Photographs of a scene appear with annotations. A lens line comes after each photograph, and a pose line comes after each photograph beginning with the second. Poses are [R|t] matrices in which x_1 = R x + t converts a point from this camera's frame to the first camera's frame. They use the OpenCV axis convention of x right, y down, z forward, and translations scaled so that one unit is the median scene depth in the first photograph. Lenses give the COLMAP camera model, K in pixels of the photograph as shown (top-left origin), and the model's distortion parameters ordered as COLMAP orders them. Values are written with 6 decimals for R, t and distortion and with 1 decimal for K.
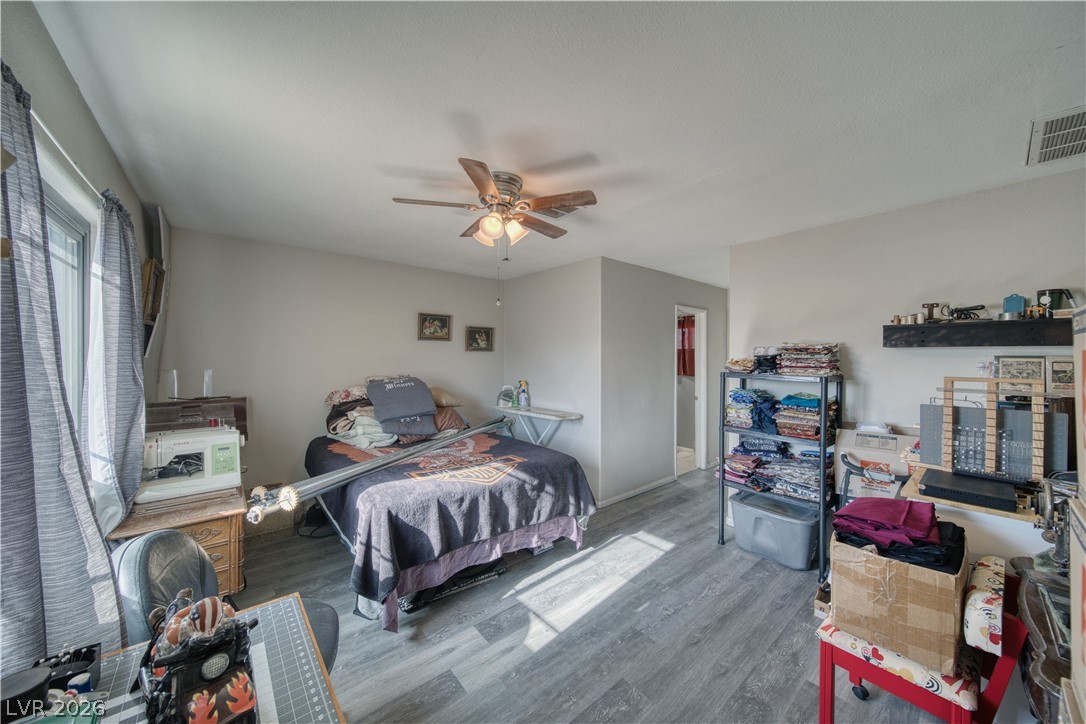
lens RADIAL K [[380.4, 0, 543.0], [0, 380.4, 359.1], [0, 0, 1]] dist [-0.001075, 0.000024]
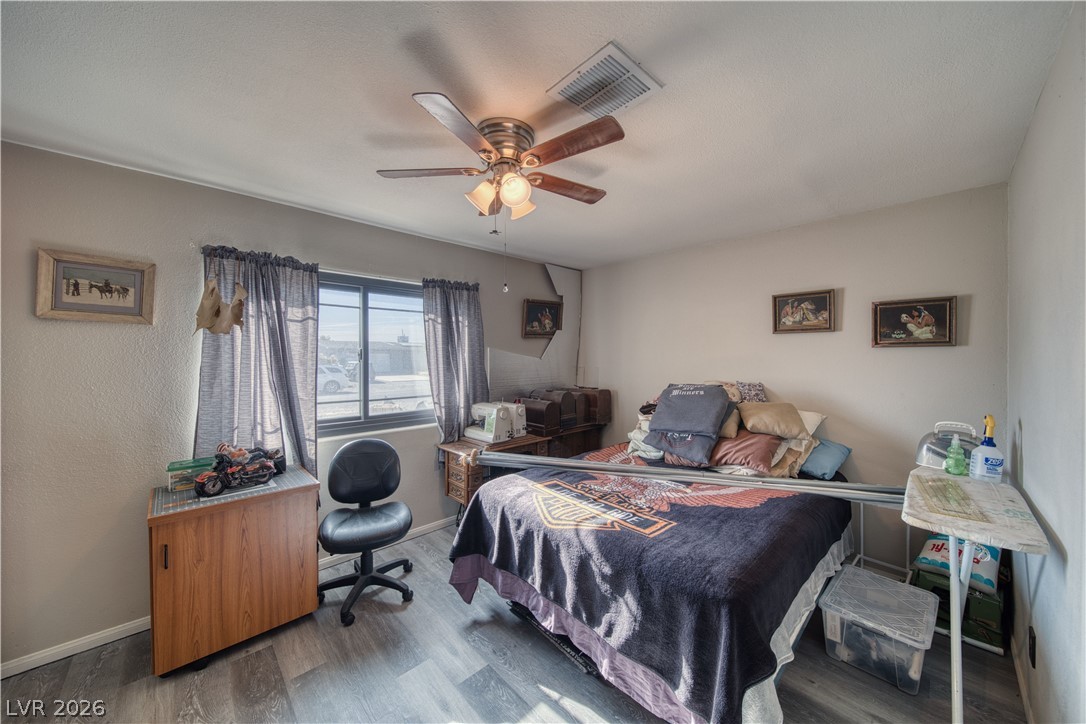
lens RADIAL K [[380.4, 0, 543.0], [0, 380.4, 359.1], [0, 0, 1]] dist [-0.001075, 0.000024]
pose [[0.061859, 0.002858, -0.998081, 0.564949], [-0.006930, 0.999973, 0.002434, -0.004343], [0.998061, 0.006766, 0.061877, 0.863133]]
